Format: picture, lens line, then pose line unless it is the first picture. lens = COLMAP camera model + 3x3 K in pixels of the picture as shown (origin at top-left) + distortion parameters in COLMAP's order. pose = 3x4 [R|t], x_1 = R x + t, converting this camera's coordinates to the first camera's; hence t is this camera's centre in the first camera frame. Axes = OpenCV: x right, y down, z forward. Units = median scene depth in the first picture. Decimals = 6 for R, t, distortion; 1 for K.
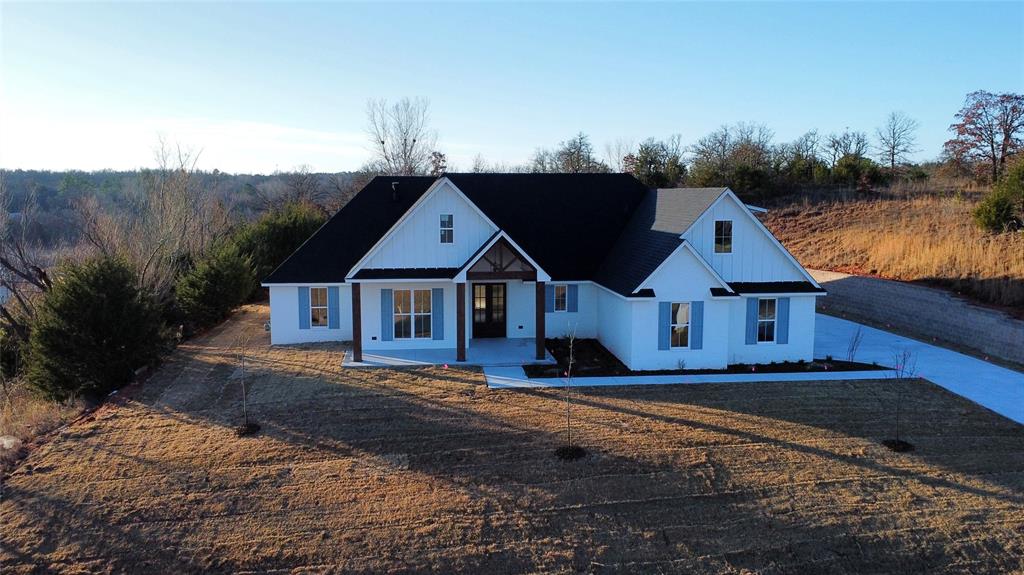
lens RADIAL K [[780.4, 0, 512.0], [0, 780.4, 287.5], [0, 0, 1]] dist [0.005723, 0.002094]
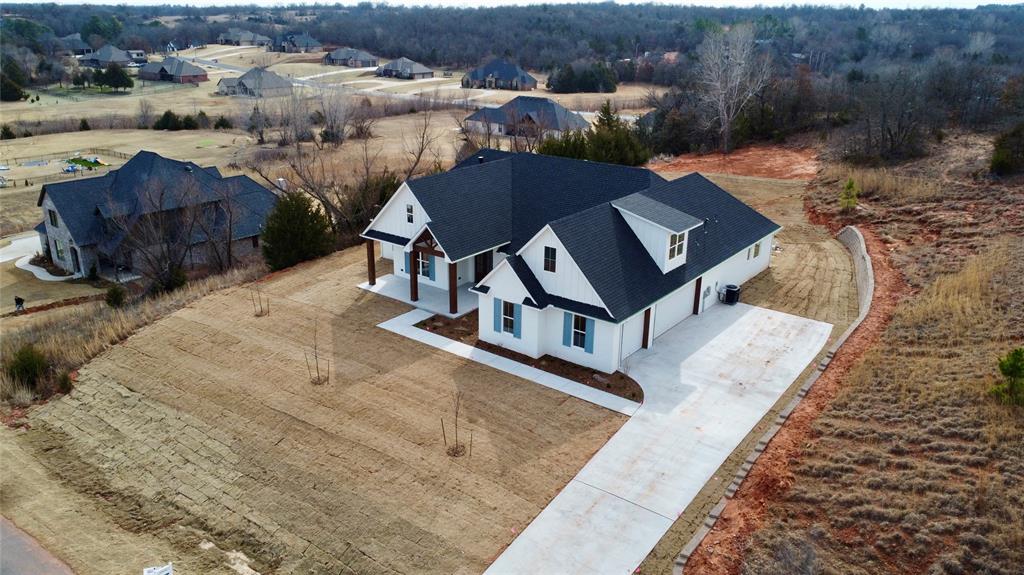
lens RADIAL K [[780.4, 0, 512.0], [0, 780.4, 287.5], [0, 0, 1]] dist [0.005723, 0.002094]
pose [[0.717108, 0.242020, -0.653592, 1.061111], [-0.095409, 0.963033, 0.251923, -0.332535], [0.690401, -0.118297, 0.713689, 0.054304]]
